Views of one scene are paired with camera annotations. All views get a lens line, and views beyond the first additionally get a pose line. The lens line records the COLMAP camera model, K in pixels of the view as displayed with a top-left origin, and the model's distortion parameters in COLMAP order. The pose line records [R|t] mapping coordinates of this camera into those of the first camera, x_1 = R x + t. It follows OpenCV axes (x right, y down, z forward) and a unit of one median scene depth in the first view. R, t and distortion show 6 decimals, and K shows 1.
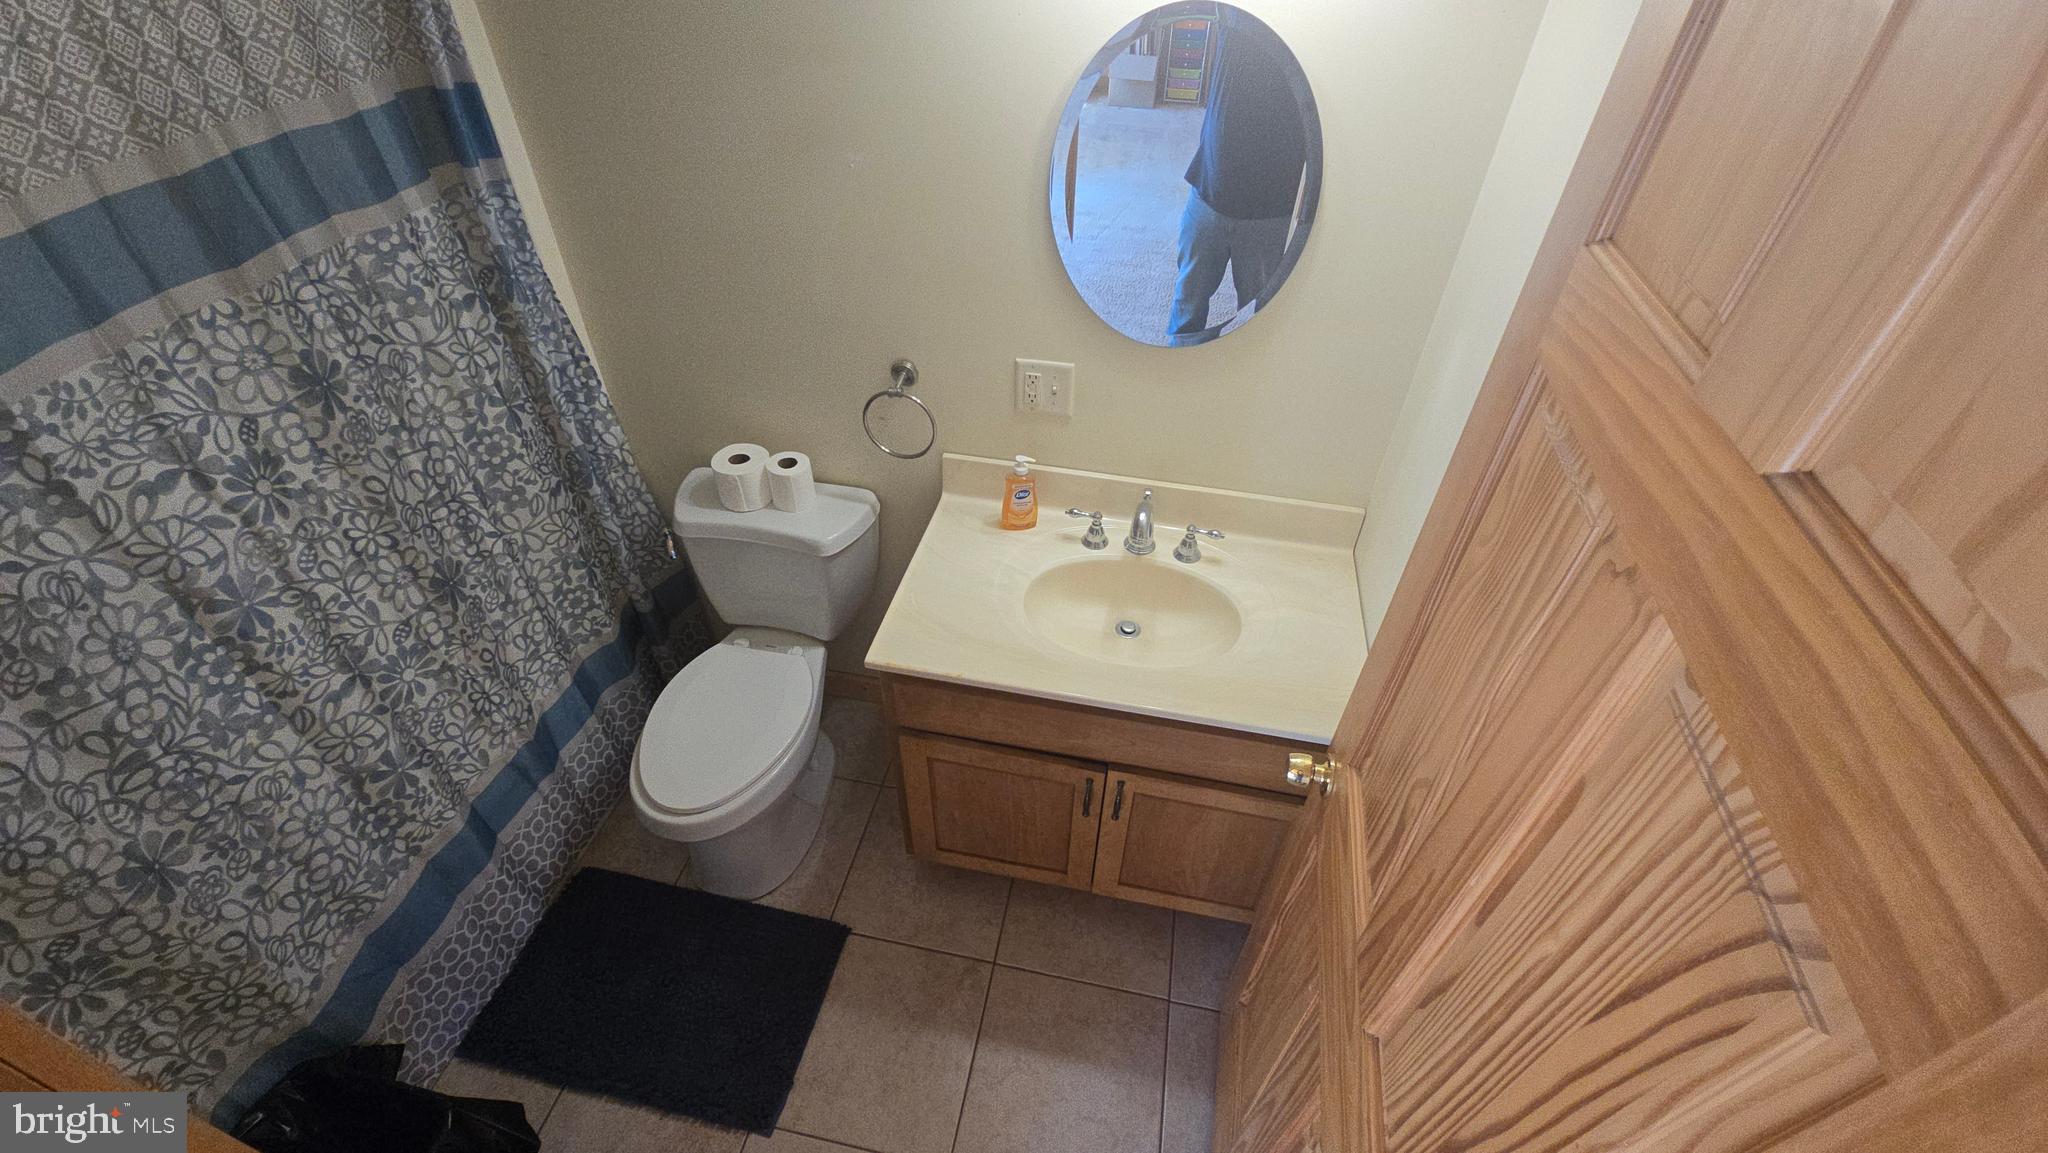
lens RADIAL K [[839.6, 0, 1029.9], [0, 839.6, 585.4], [0, 0, 1]] dist [0.010082, -0.005804]
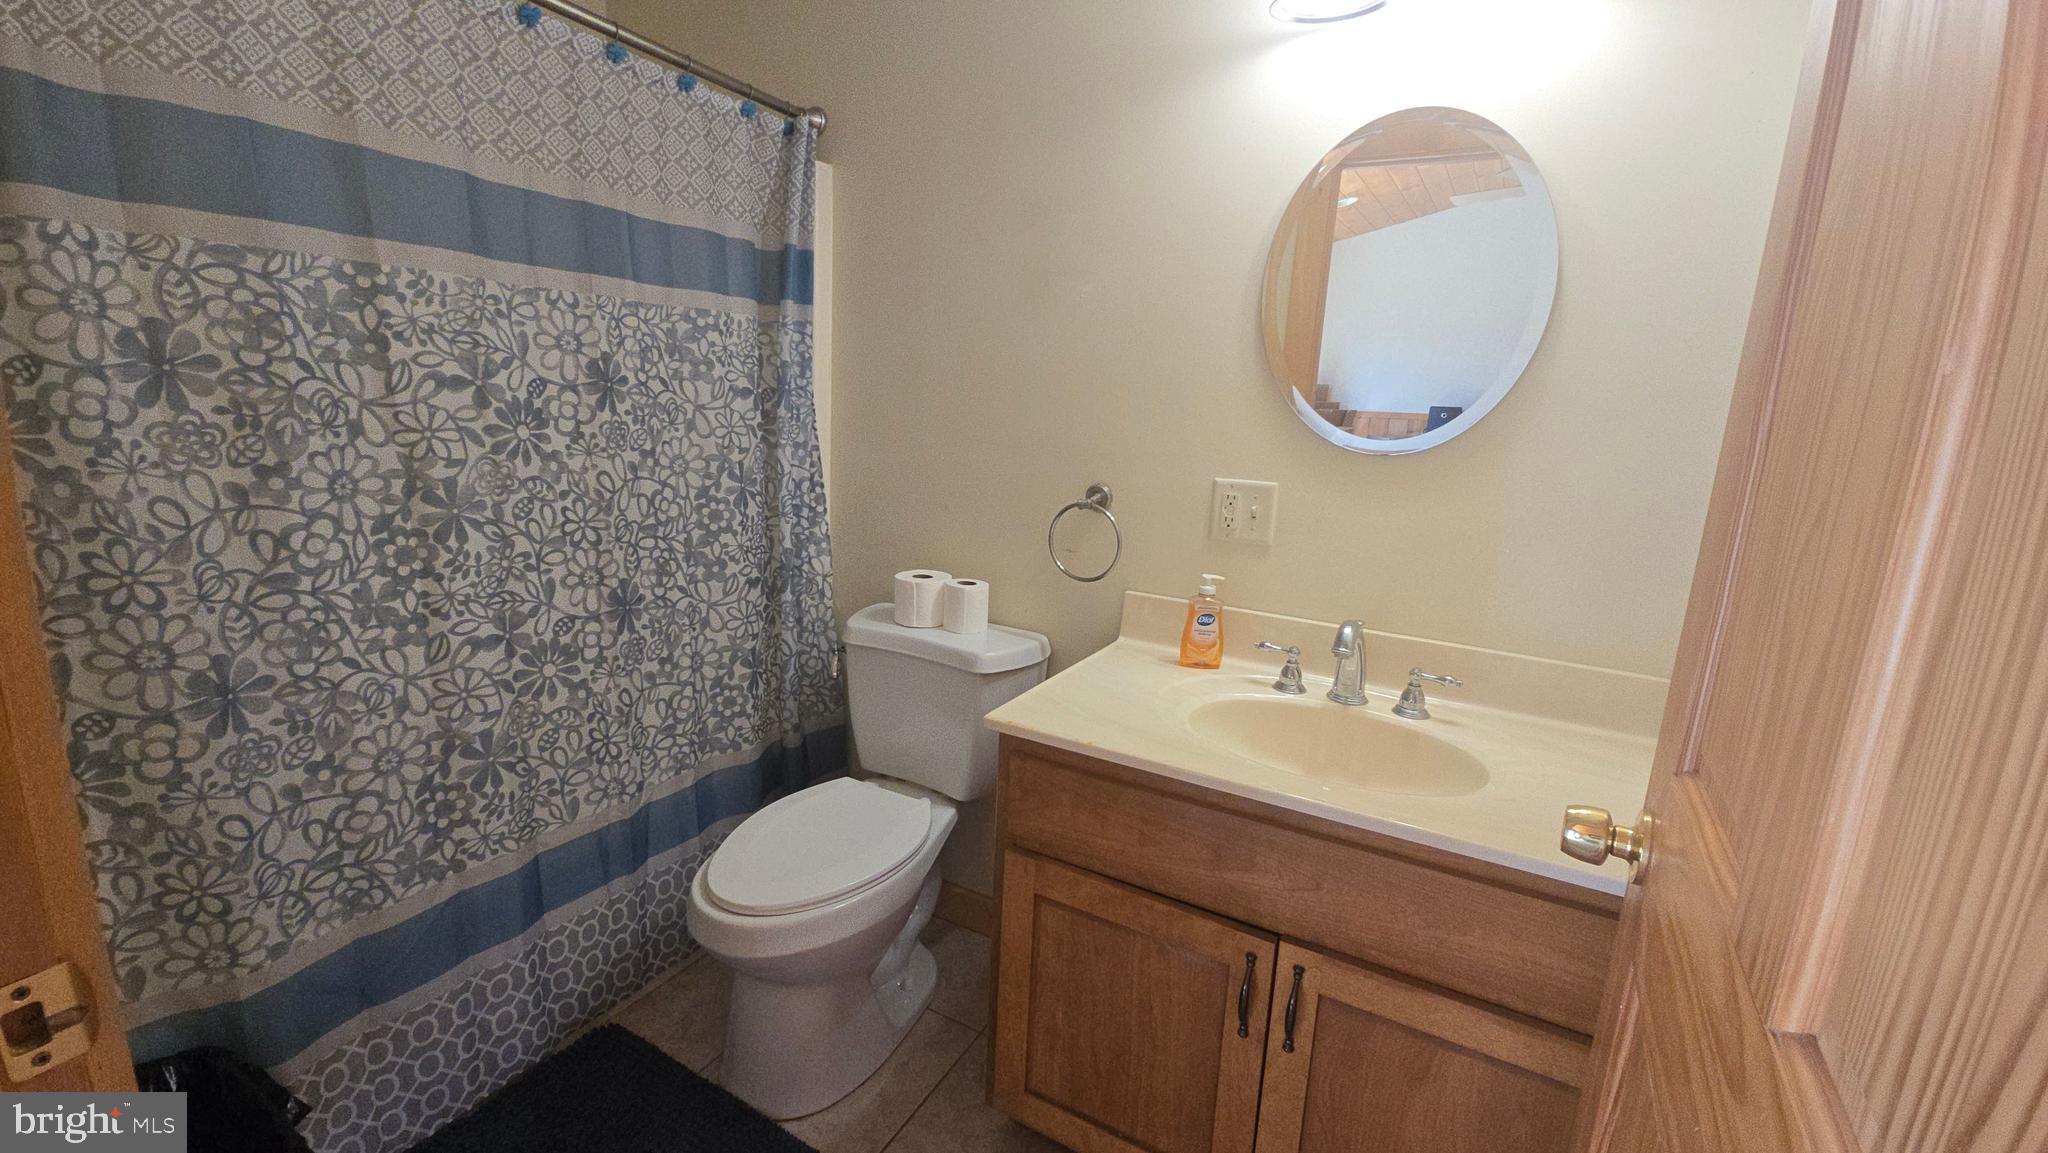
lens RADIAL K [[839.6, 0, 1027.8], [0, 839.6, 578.1], [0, 0, 1]] dist [0.010082, -0.005804]
pose [[0.954382, 0.090183, -0.284644, 0.068901], [-0.221500, 0.853110, -0.472378, 0.360912], [0.200232, 0.513878, 0.834168, 0.238968]]
